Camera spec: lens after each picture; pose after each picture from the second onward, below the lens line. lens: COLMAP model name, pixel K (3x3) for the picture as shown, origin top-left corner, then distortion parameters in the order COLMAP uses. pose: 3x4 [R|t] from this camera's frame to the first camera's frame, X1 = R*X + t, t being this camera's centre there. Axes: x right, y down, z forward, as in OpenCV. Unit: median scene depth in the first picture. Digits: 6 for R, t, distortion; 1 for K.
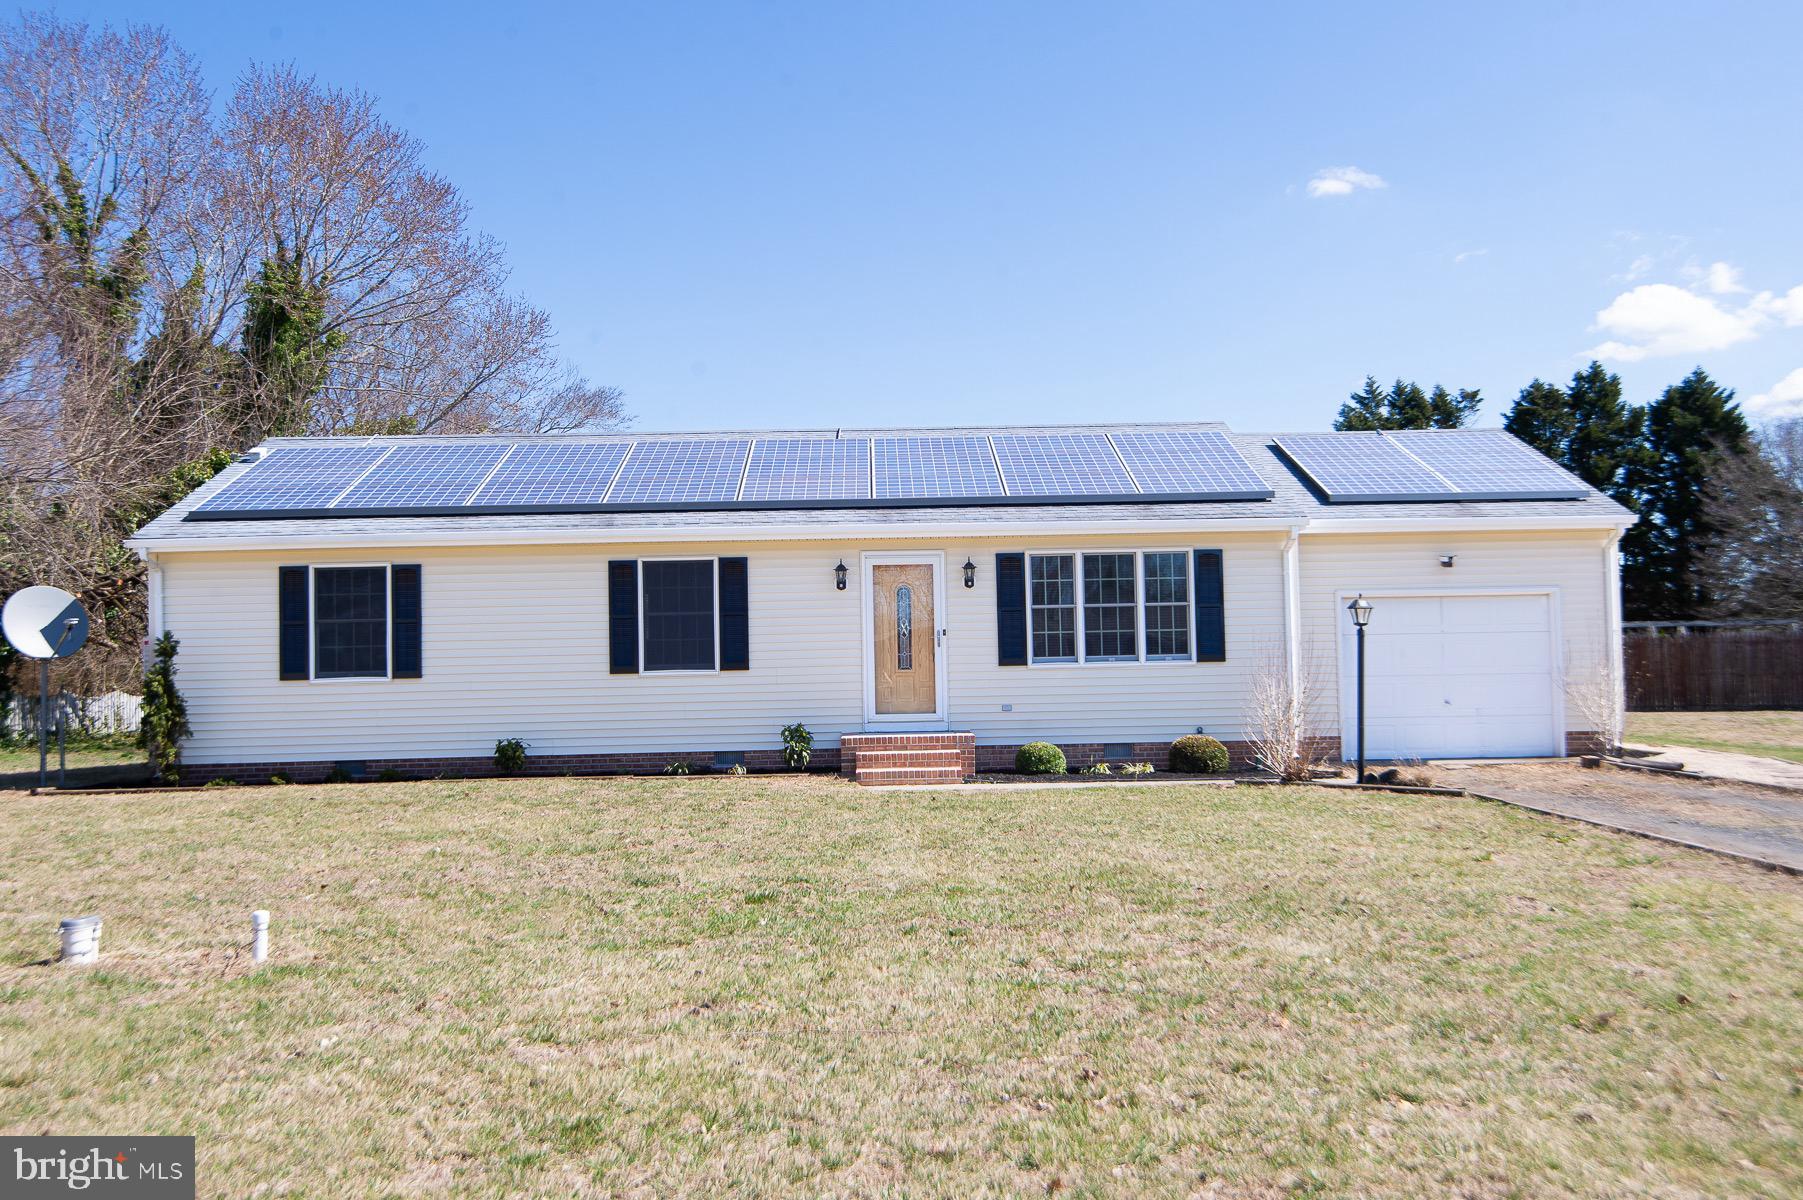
lens RADIAL K [[1659.1, 0, 901.5], [0, 1659.1, 600.0], [0, 0, 1]] dist [0.009744, 0.001120]
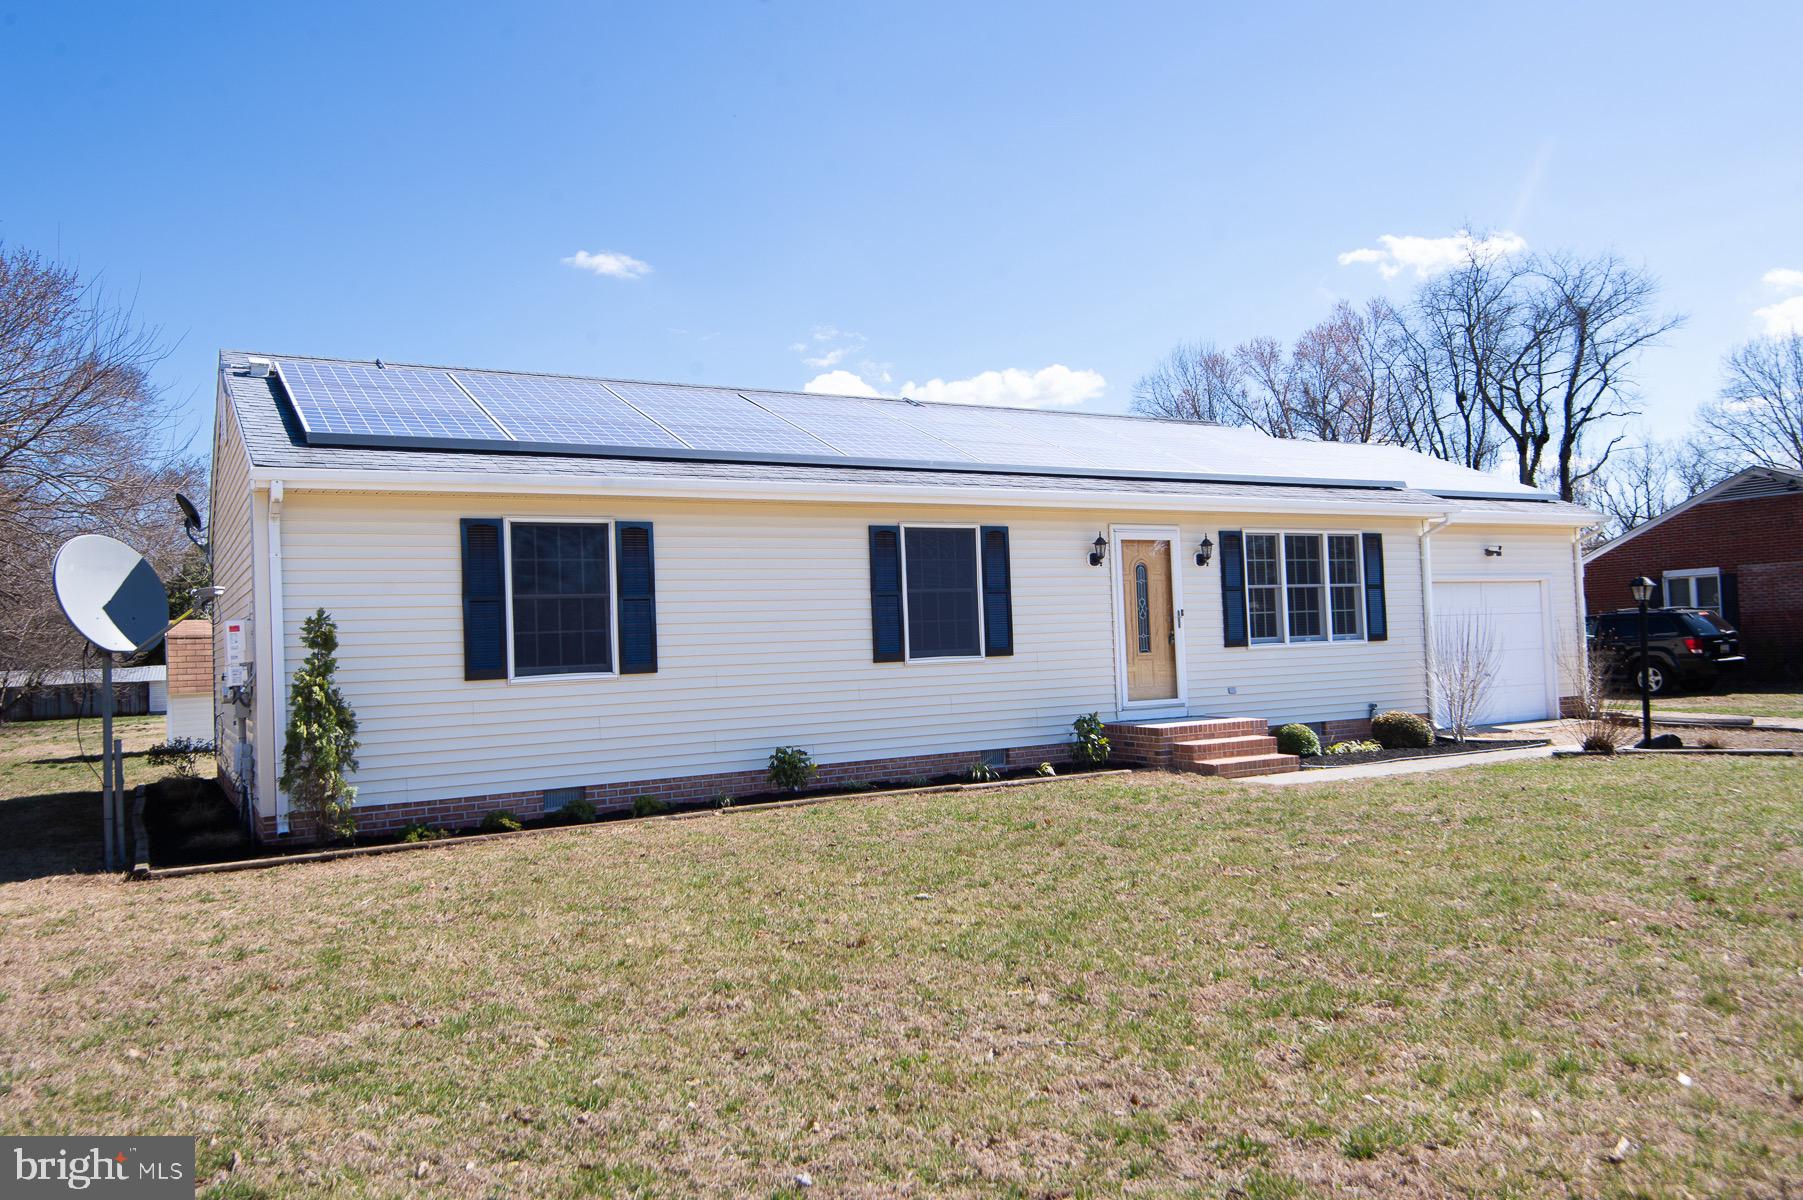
lens RADIAL K [[1353.1, 0, 901.5], [0, 1353.1, 600.0], [0, 0, 1]] dist [-0.003952, -0.001061]
pose [[0.862709, 0.005359, 0.505672, -0.502837], [-0.001051, 0.999961, -0.008804, 0.019291], [-0.505699, 0.007064, 0.862681, 0.414330]]
